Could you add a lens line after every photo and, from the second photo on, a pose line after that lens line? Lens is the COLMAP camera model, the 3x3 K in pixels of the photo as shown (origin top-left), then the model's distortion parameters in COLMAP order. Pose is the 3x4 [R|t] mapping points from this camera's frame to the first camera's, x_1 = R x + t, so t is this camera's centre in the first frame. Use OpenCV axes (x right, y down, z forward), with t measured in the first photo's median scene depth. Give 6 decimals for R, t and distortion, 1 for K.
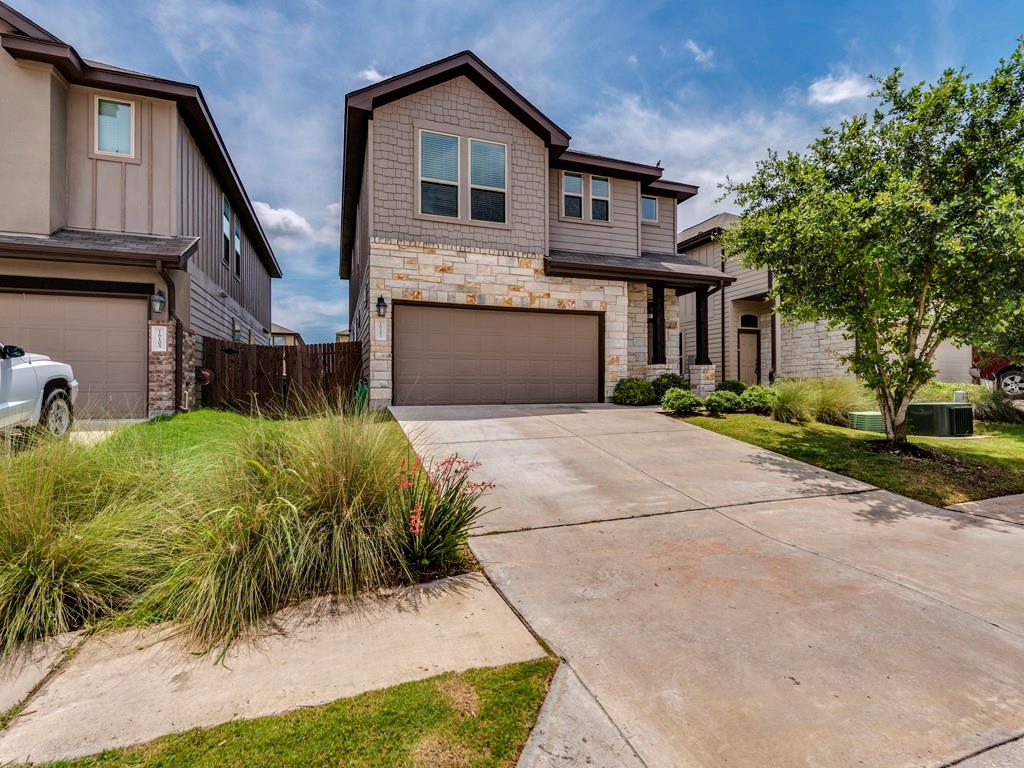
lens RADIAL K [[498.0, 0, 519.2], [0, 498.0, 384.2], [0, 0, 1]] dist [0.002439, -0.000409]
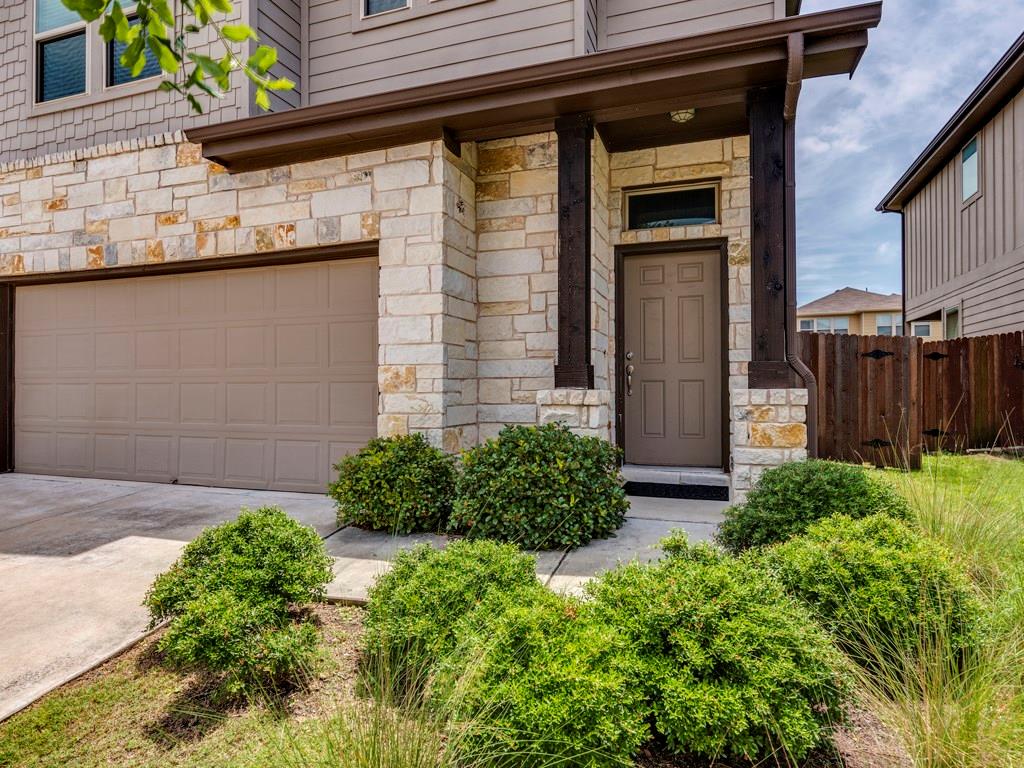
lens RADIAL K [[609.3, 0, 512.0], [0, 609.3, 384.0], [0, 0, 1]] dist [0.003635, -0.000509]
pose [[0.766580, -0.001613, -0.642147, 0.572963], [0.004997, 0.999982, 0.003452, -0.051180], [0.642130, -0.005855, 0.766574, 0.809346]]
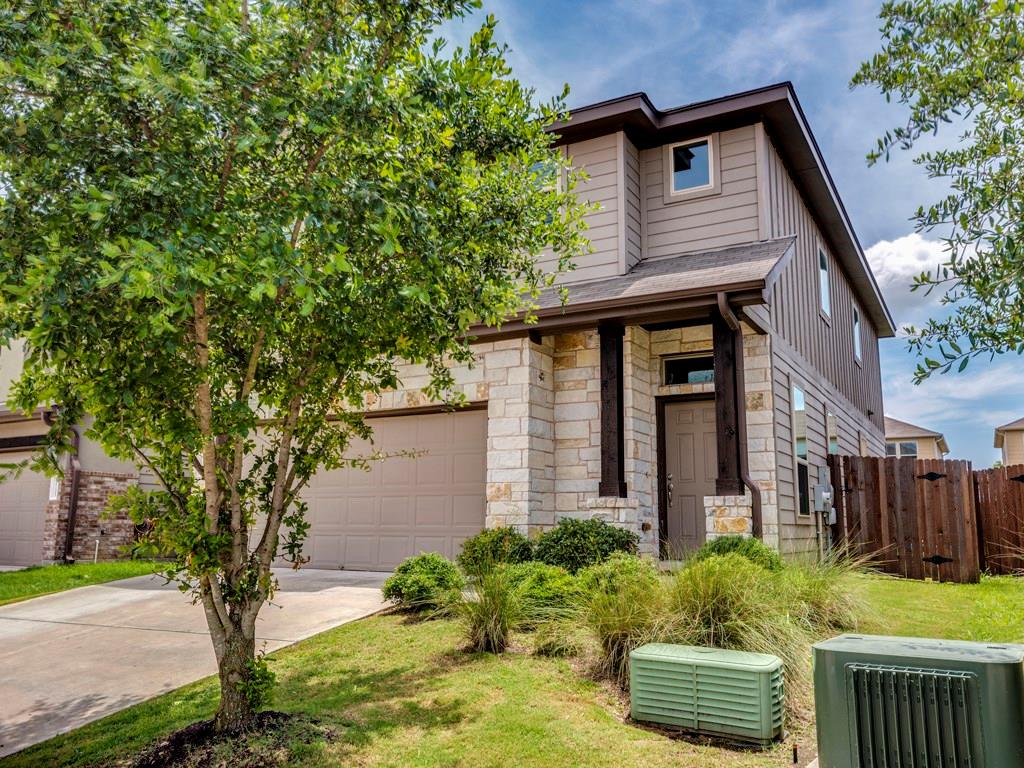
lens RADIAL K [[829.8, 0, 515.4], [0, 829.8, 384.4], [0, 0, 1]] dist [0.004722, 0.002088]
pose [[0.645553, -0.122289, -0.753861, 0.952657], [-0.001634, 0.986874, -0.161486, -0.021997], [0.763714, 0.105479, 0.636879, 0.504406]]
